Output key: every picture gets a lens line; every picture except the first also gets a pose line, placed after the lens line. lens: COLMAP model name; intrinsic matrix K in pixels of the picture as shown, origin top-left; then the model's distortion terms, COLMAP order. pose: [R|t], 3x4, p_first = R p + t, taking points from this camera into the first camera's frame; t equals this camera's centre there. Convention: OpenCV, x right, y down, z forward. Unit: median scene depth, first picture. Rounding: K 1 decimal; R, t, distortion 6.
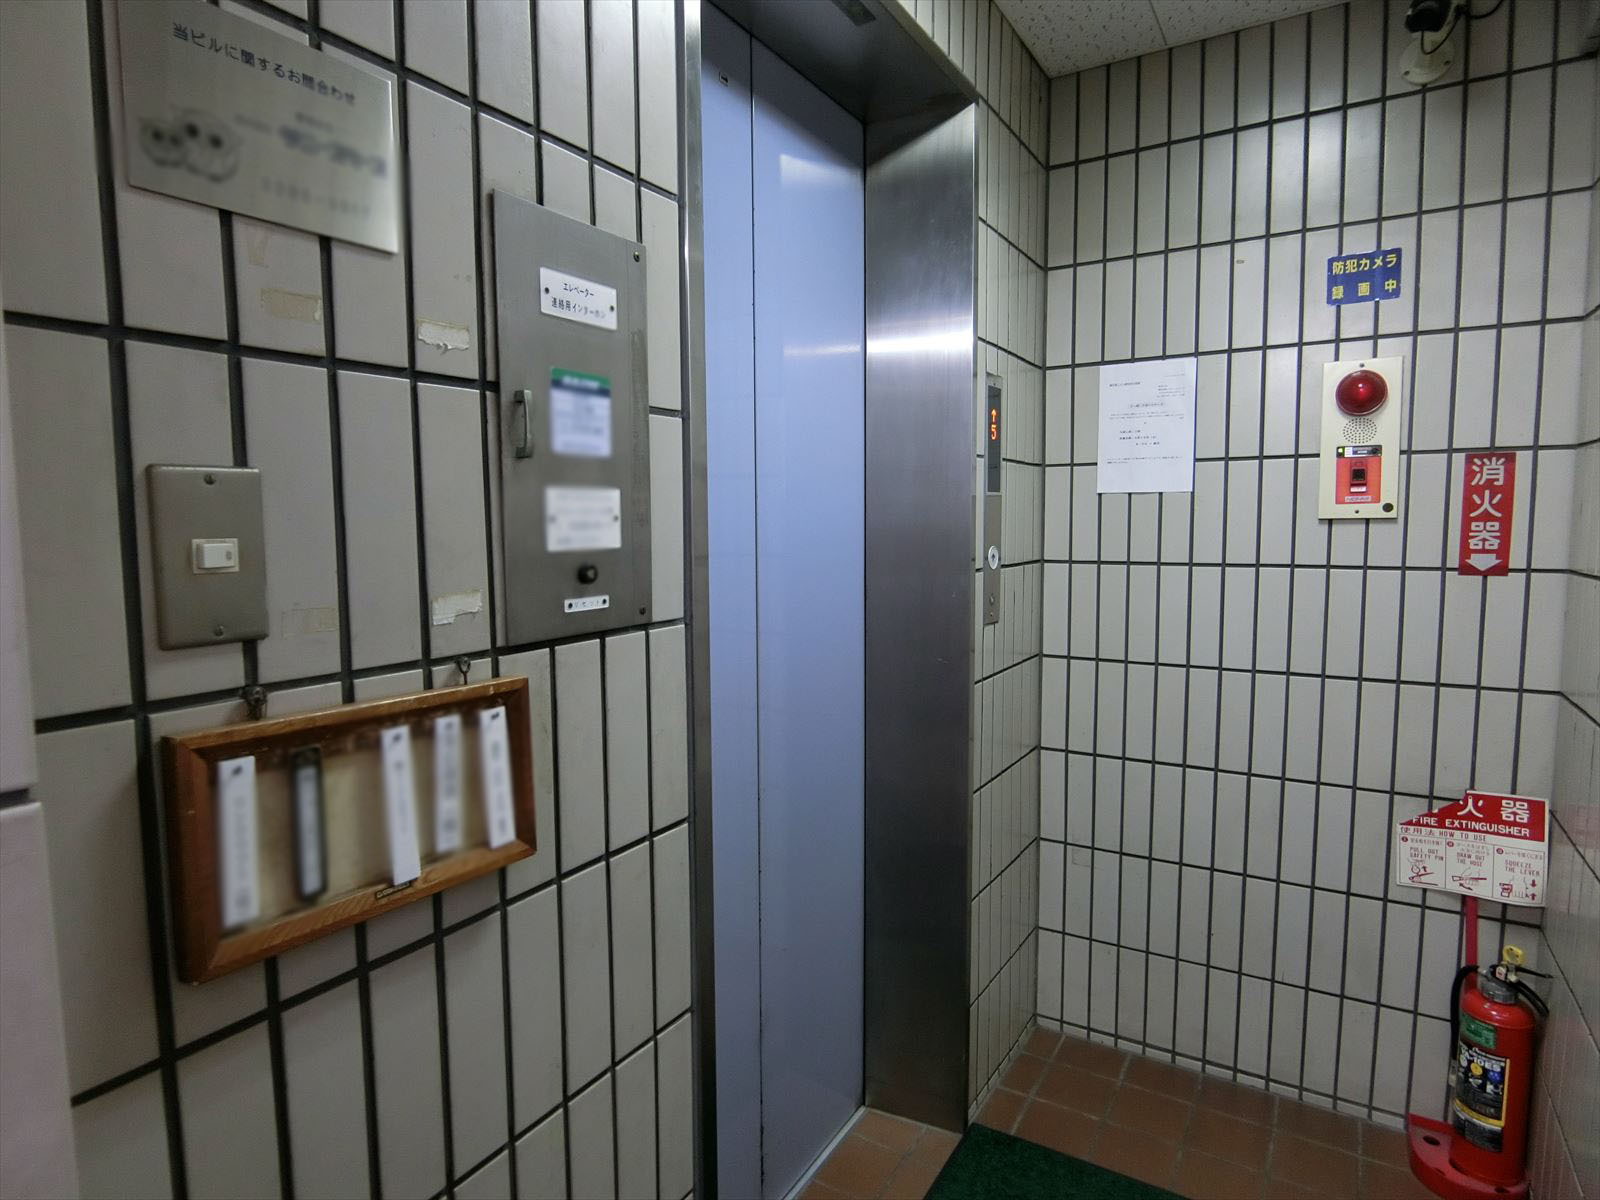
lens RADIAL K [[878.3, 0, 798.2], [0, 878.3, 596.7], [0, 0, 1]] dist [-0.022390, -0.003775]
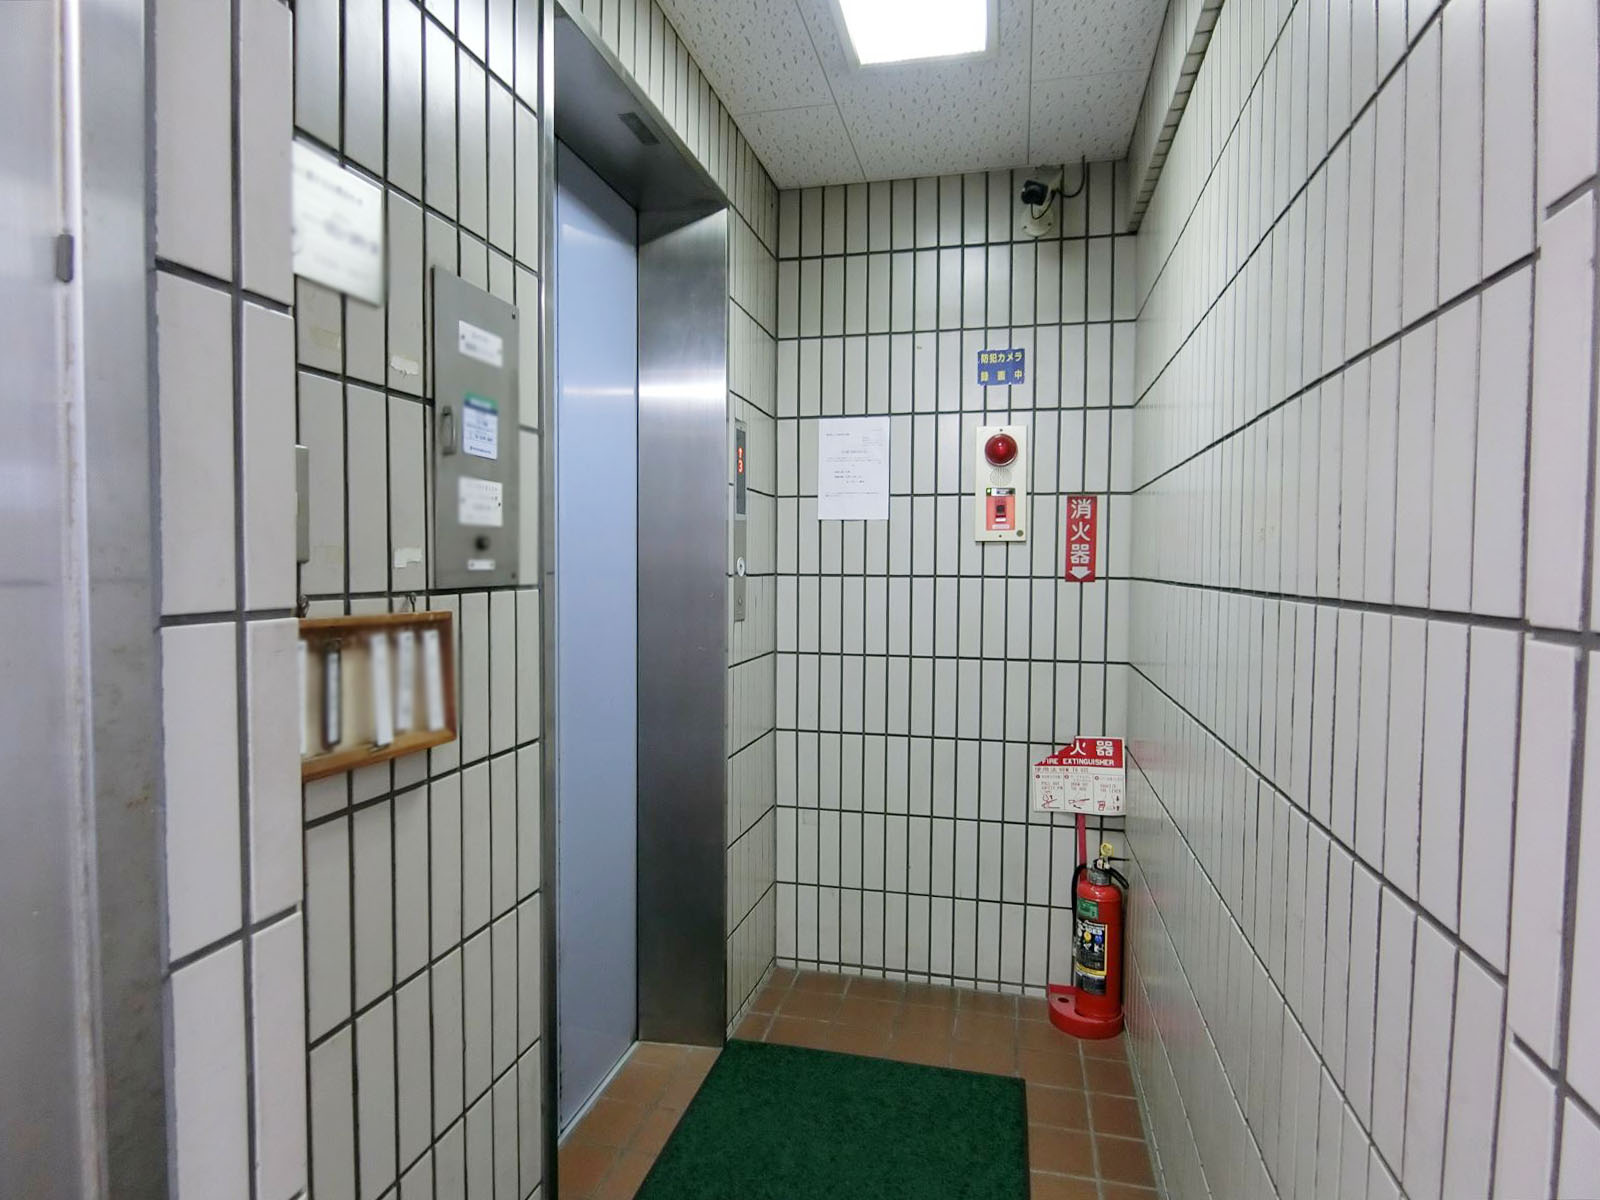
lens RADIAL K [[877.0, 0, 800.0], [0, 877.0, 600.0], [0, 0, 1]] dist [-0.038707, -0.000262]
pose [[0.948401, 0.000599, 0.317073, -0.093902], [0.014011, 0.998942, -0.043796, 0.059882], [-0.316764, 0.045979, 0.947389, -0.202880]]
